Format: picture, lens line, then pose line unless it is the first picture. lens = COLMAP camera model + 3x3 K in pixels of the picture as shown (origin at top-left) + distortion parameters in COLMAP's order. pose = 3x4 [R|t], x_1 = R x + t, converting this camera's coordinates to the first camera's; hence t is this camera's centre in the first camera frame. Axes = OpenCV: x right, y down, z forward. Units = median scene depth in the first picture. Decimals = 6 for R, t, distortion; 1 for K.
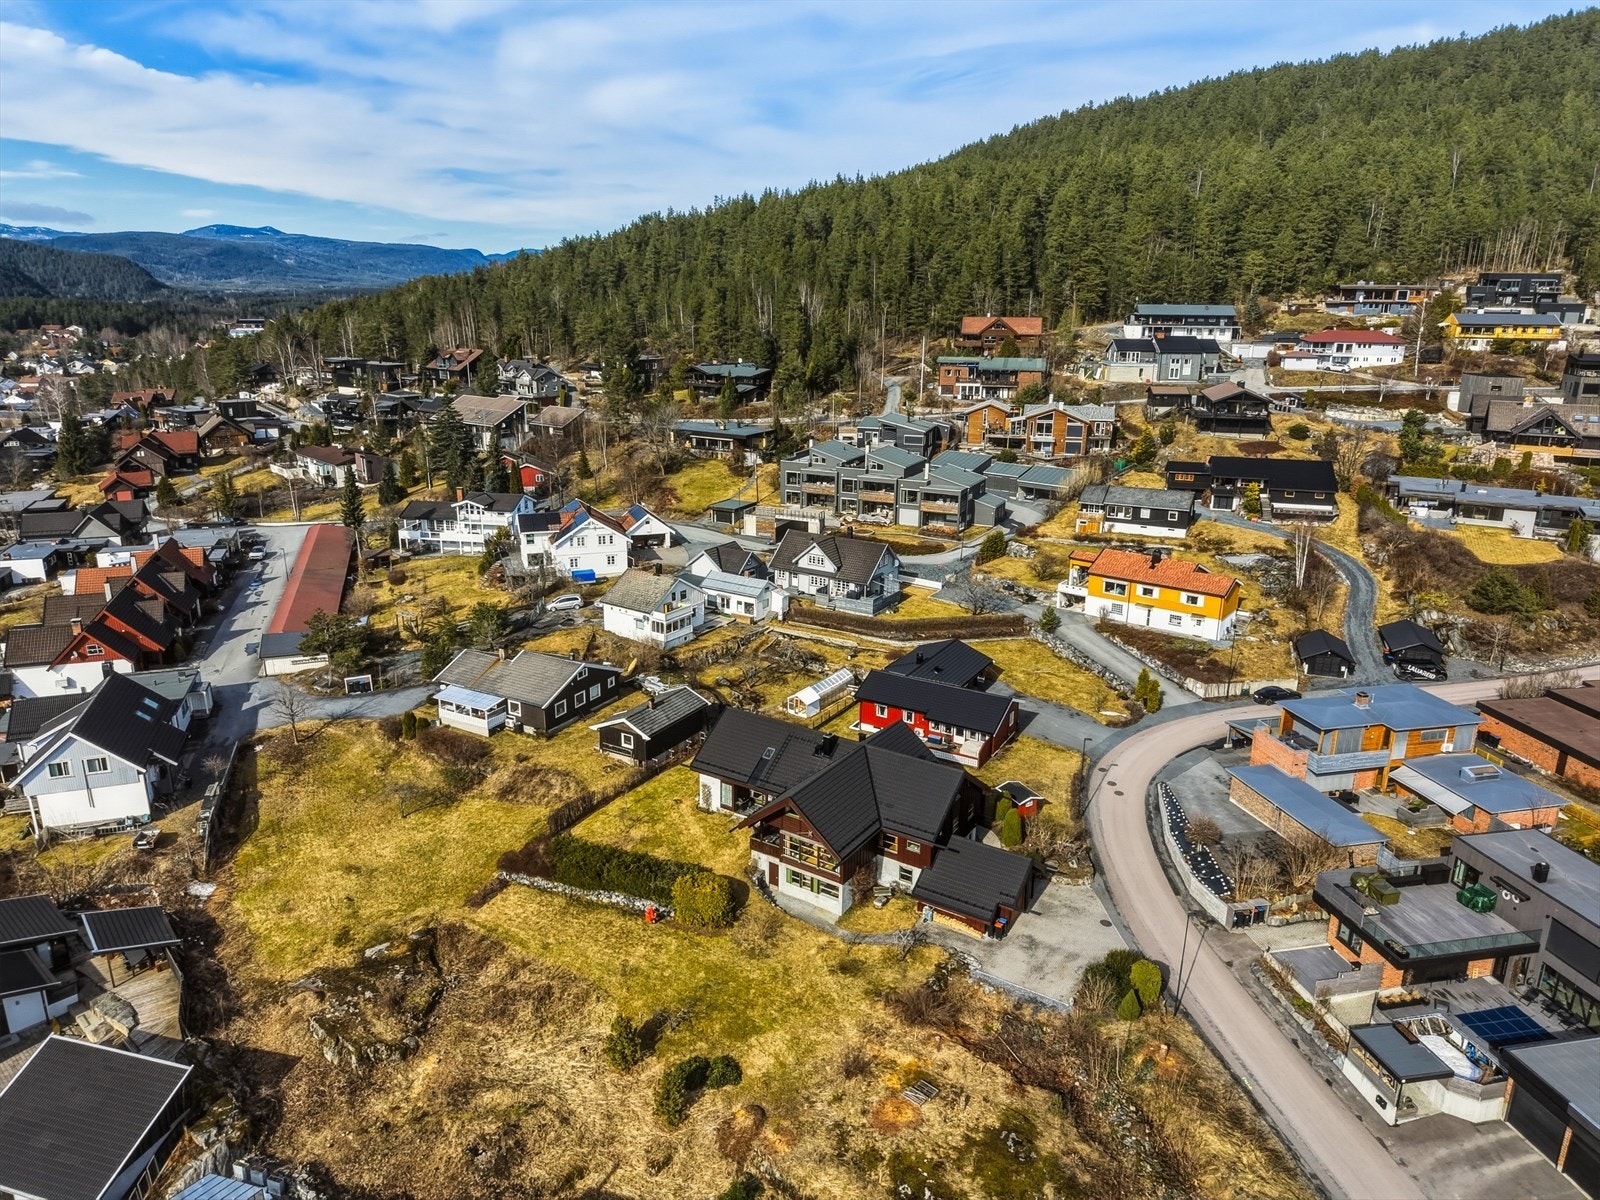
lens RADIAL K [[1069.6, 0, 791.8], [0, 1069.6, 592.4], [0, 0, 1]] dist [0.023906, -0.023587]
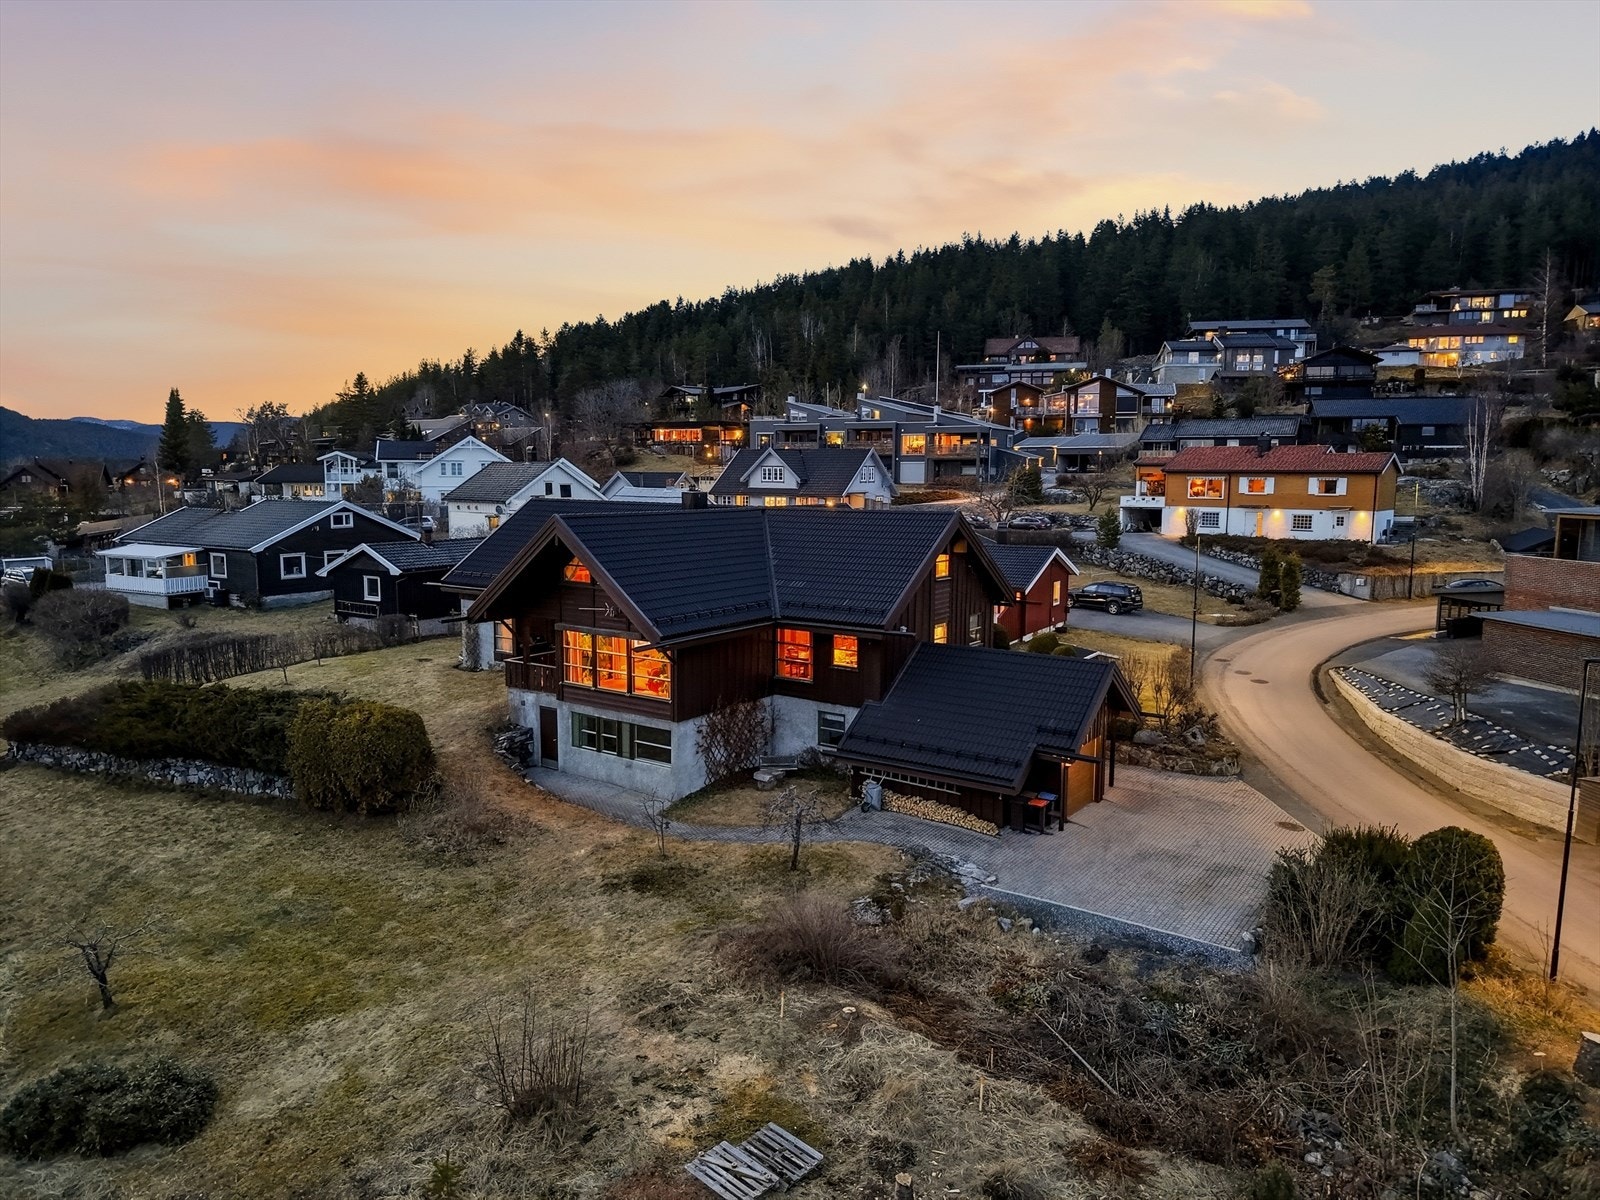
lens RADIAL K [[1069.6, 0, 794.0], [0, 1069.6, 594.6], [0, 0, 1]] dist [0.023906, -0.023587]
pose [[0.999416, 0.003544, -0.033985, 0.068784], [-0.009093, 0.986330, -0.164534, 0.182992], [0.032937, 0.164747, 0.985786, 0.351029]]
